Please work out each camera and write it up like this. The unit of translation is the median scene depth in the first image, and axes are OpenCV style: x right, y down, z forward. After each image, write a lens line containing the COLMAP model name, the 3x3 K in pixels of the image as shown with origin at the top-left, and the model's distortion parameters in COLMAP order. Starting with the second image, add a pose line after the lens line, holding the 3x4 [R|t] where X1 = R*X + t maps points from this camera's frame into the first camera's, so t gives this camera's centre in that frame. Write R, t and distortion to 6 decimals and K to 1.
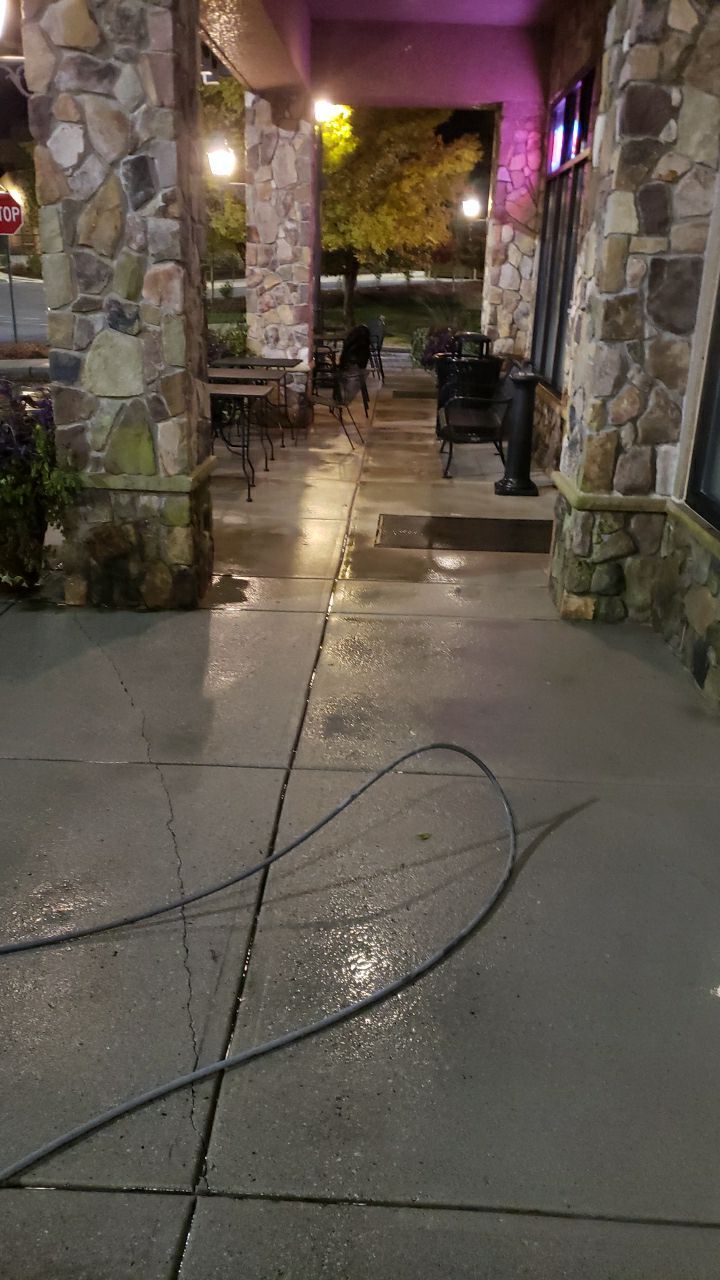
lens RADIAL K [[966.7, 0, 361.3], [0, 966.7, 643.6], [0, 0, 1]] dist [-0.011110, 0.010282]
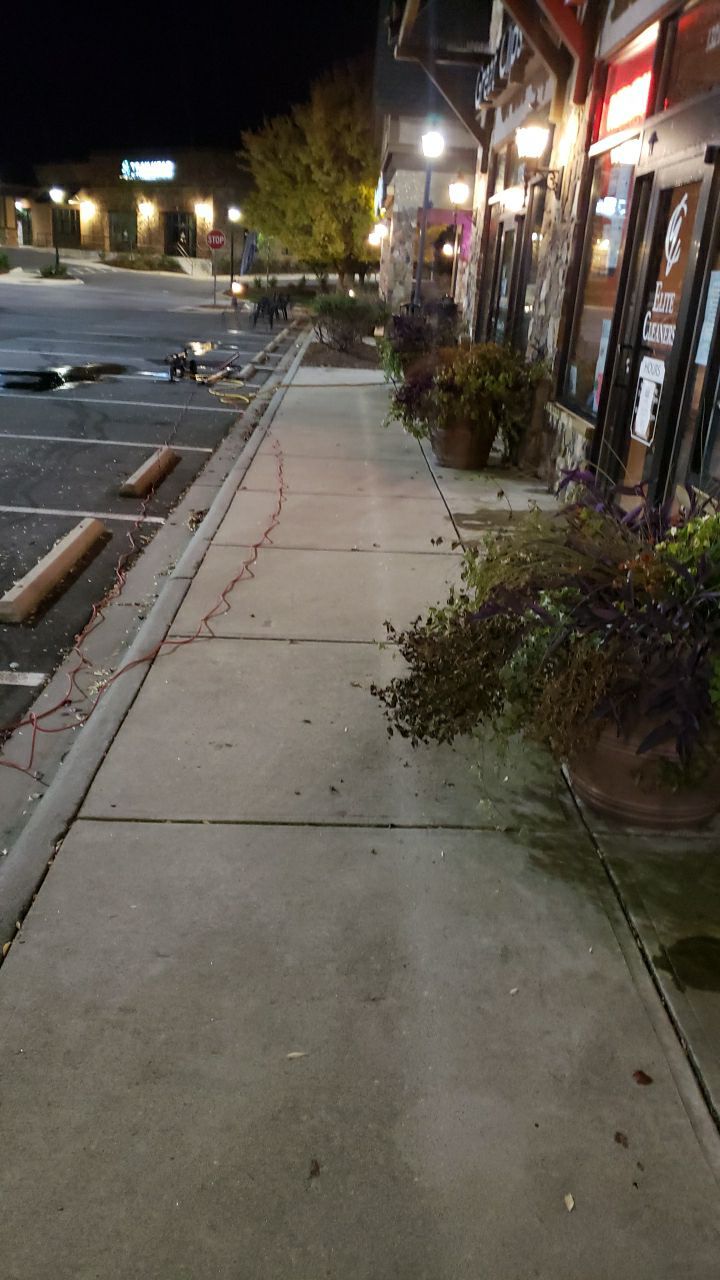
lens RADIAL K [[966.7, 0, 354.5], [0, 966.7, 633.6], [0, 0, 1]] dist [-0.011110, 0.010282]
pose [[0.998336, 0.011746, 0.056451, -0.774374], [-0.011327, 0.999906, -0.007728, 1.684805], [-0.056537, 0.007075, 0.998375, -4.411851]]
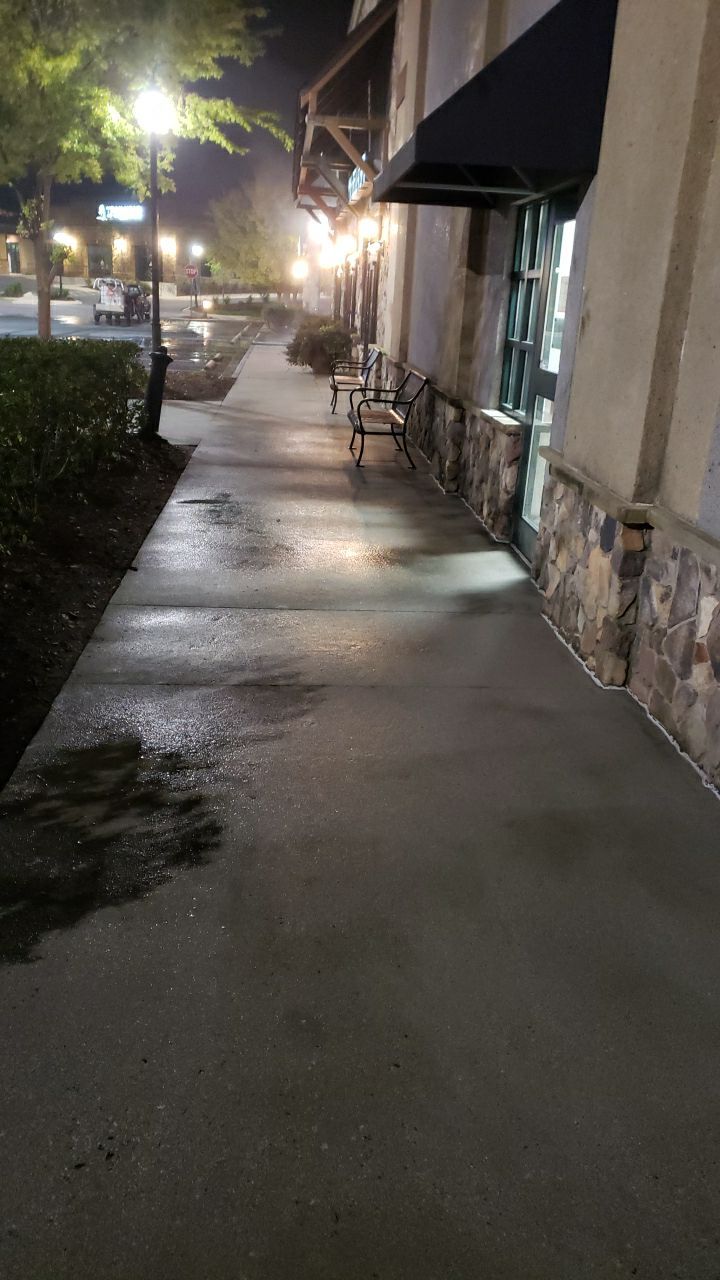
lens RADIAL K [[966.7, 0, 363.6], [0, 966.7, 631.5], [0, 0, 1]] dist [-0.011110, 0.010282]
pose [[0.993046, -0.021124, 0.115820, -0.893653], [0.024290, 0.999367, -0.025992, 3.142302], [-0.115198, 0.028624, 0.992930, -8.266700]]
